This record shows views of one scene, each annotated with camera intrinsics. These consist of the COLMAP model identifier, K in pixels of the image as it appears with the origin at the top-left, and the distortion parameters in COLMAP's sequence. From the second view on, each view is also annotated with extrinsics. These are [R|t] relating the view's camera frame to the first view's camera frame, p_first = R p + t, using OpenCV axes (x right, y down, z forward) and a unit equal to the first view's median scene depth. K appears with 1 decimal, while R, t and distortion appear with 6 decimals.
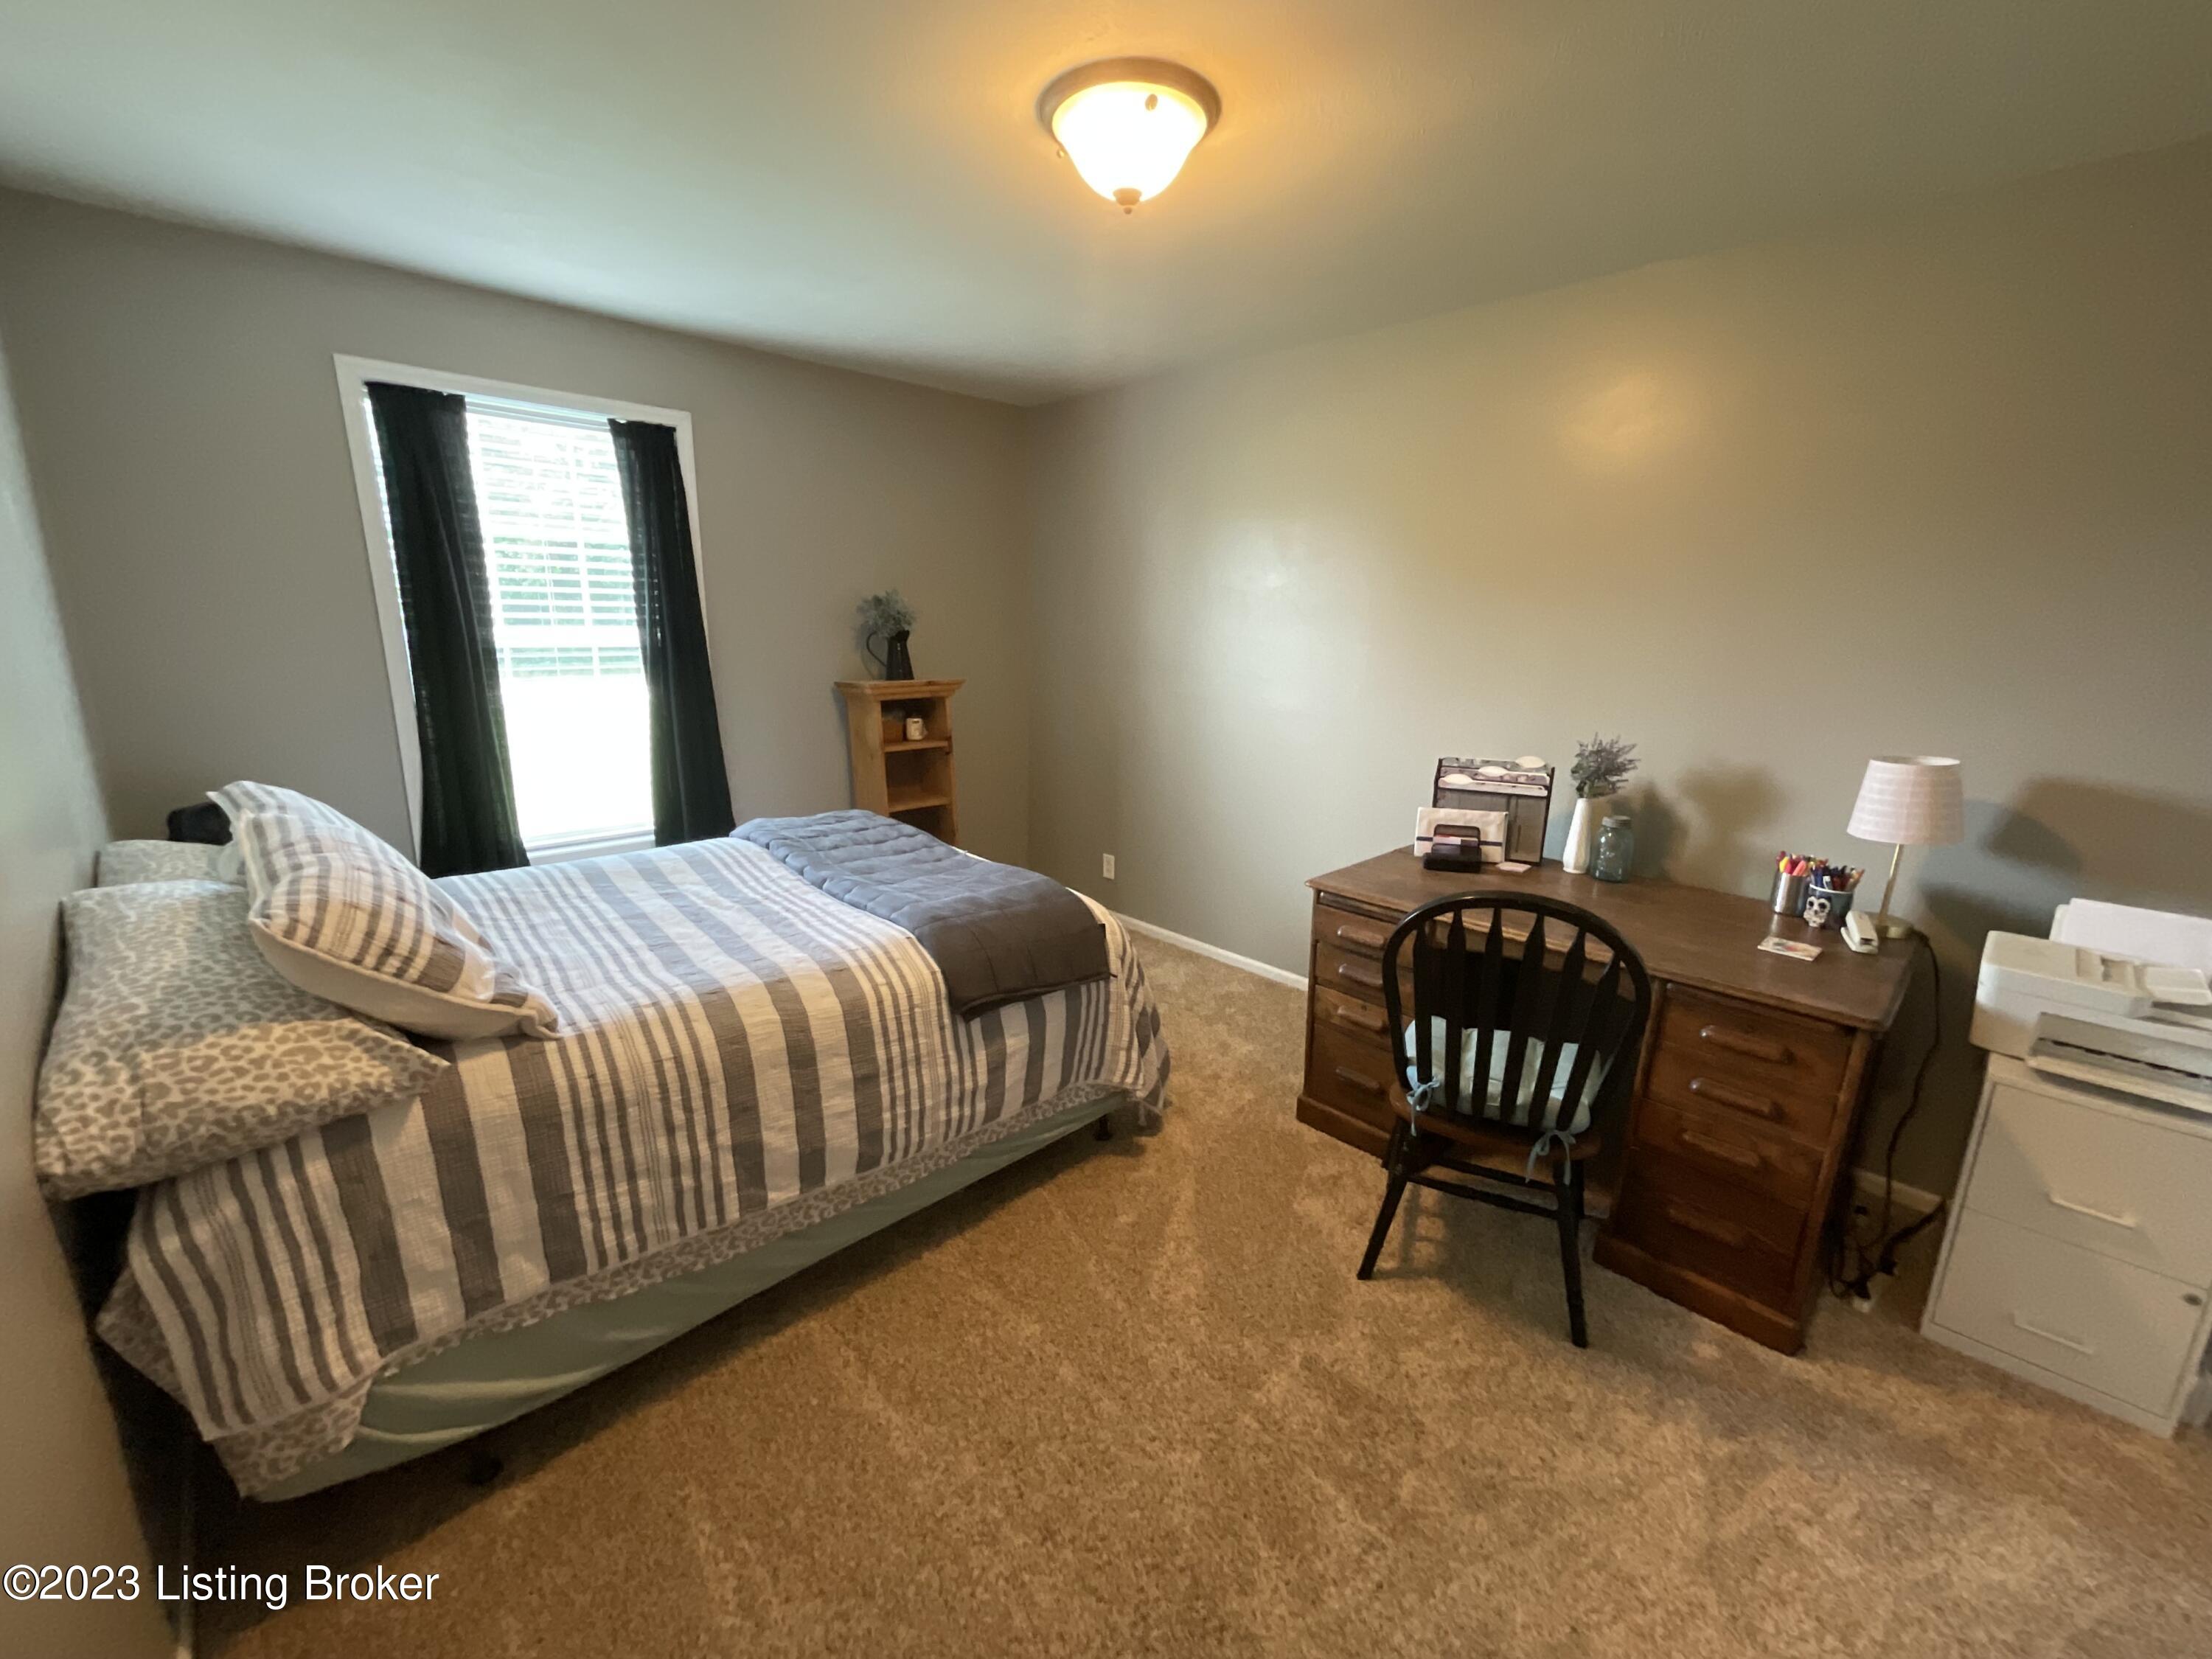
lens RADIAL K [[851.0, 0, 1106.0], [0, 851.0, 829.5], [0, 0, 1]] dist [-0.000347, 0.000066]
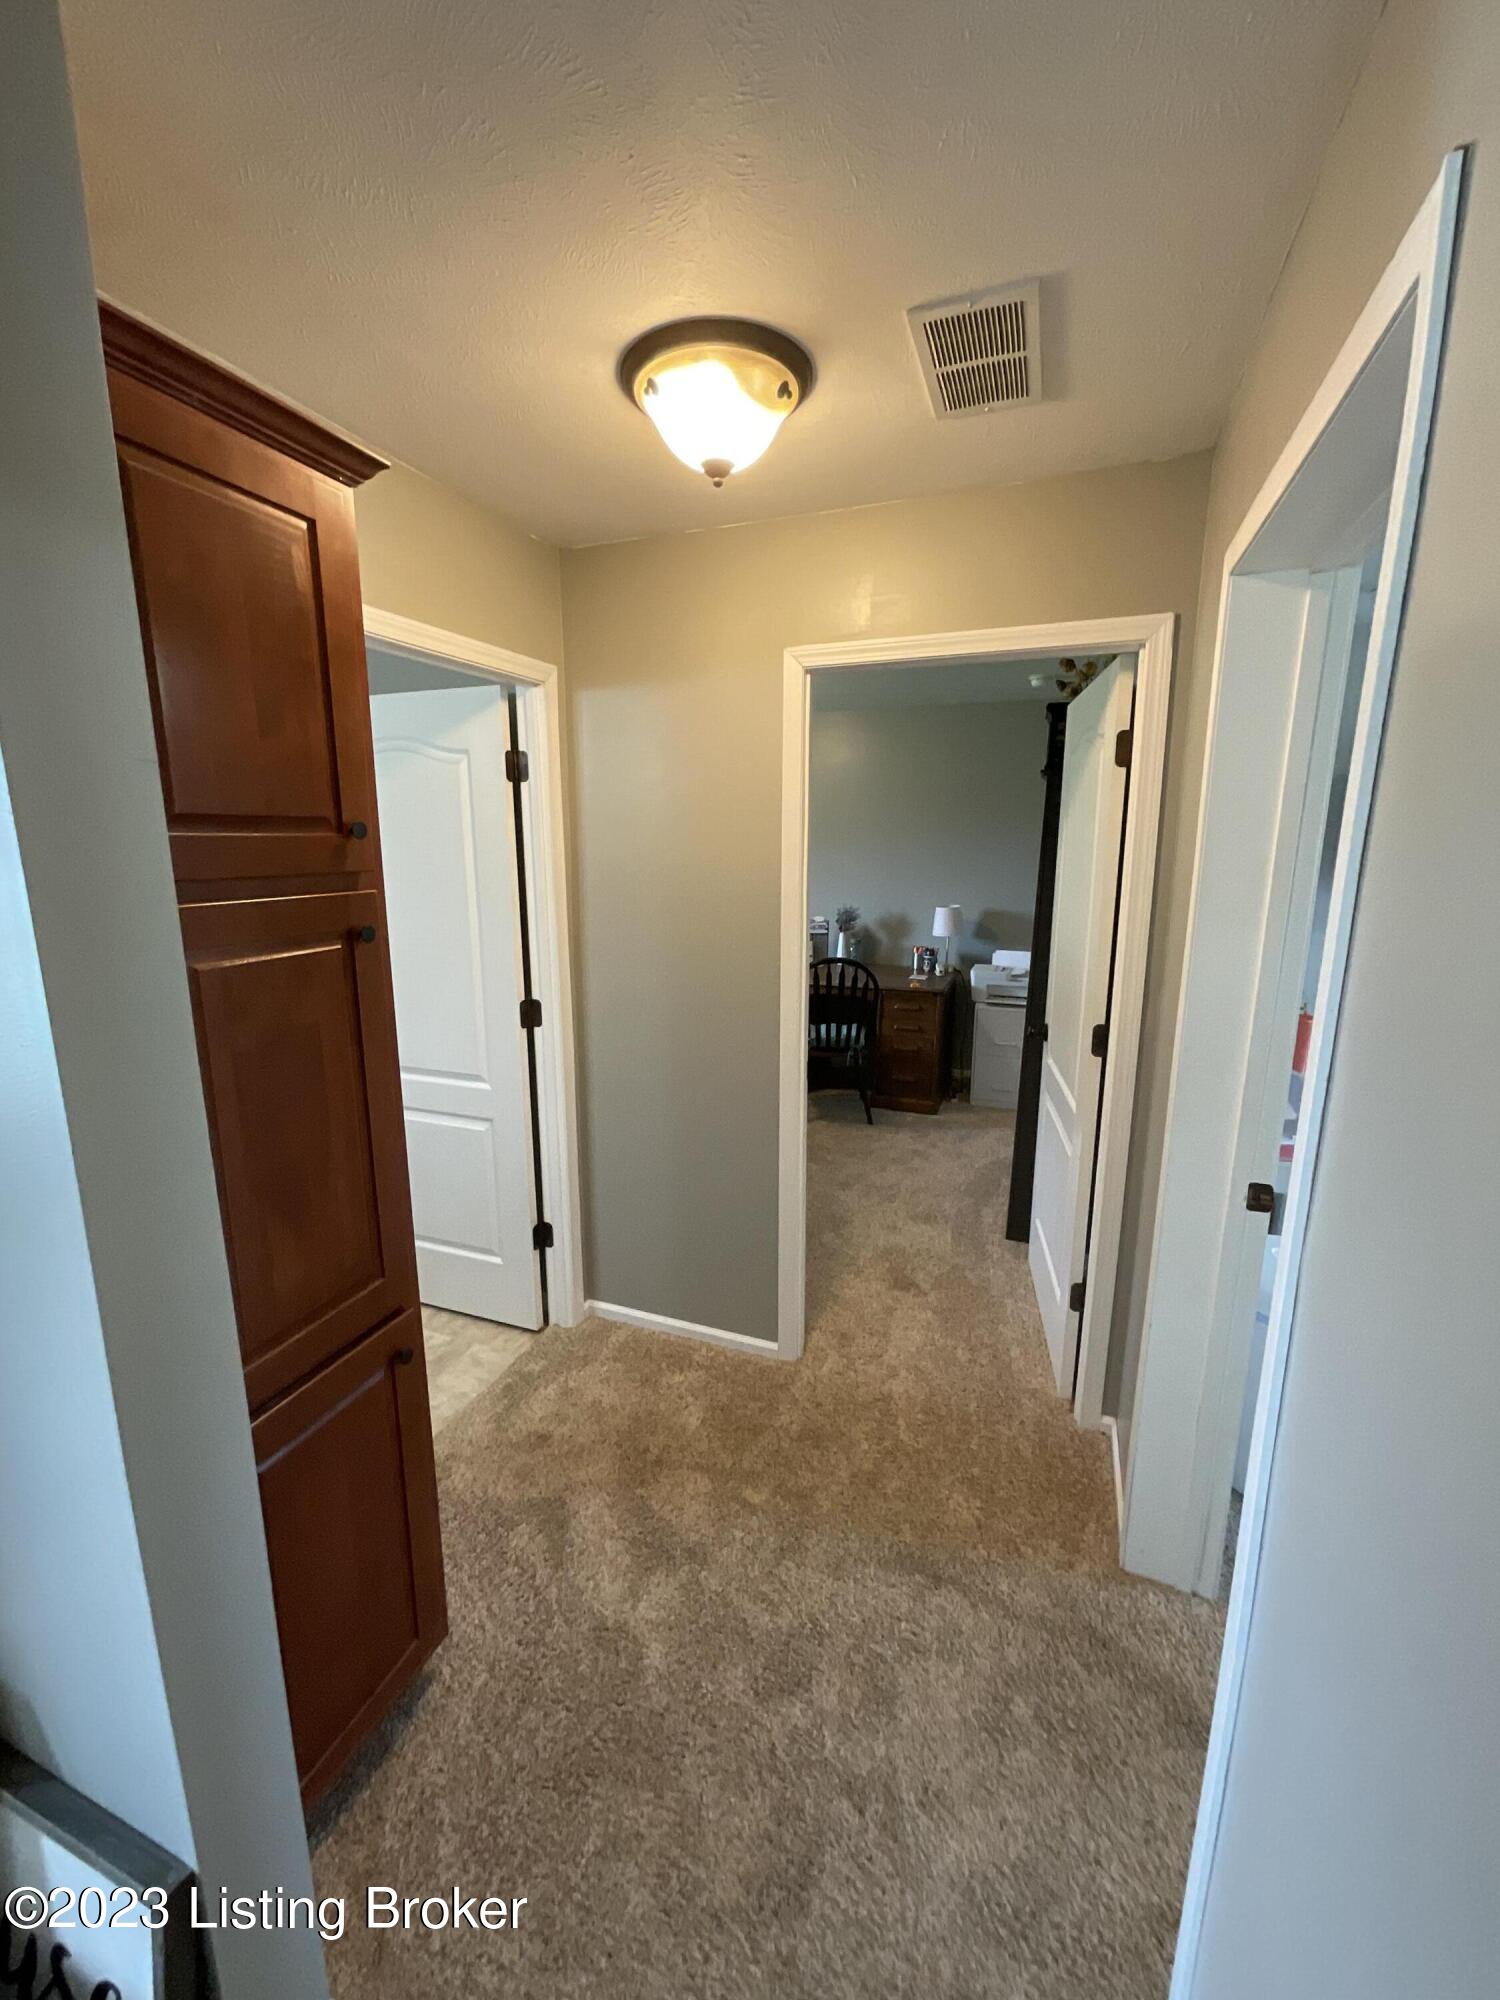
lens RADIAL K [[799.5, 0, 750.0], [0, 799.5, 1000.0], [0, 0, 1]] dist [-0.000128, -0.000025]
pose [[0.898776, -0.093071, 0.428415, -0.797052], [0.111573, 0.993589, -0.018219, 0.207970], [-0.423972, 0.064175, 0.903399, -1.096325]]
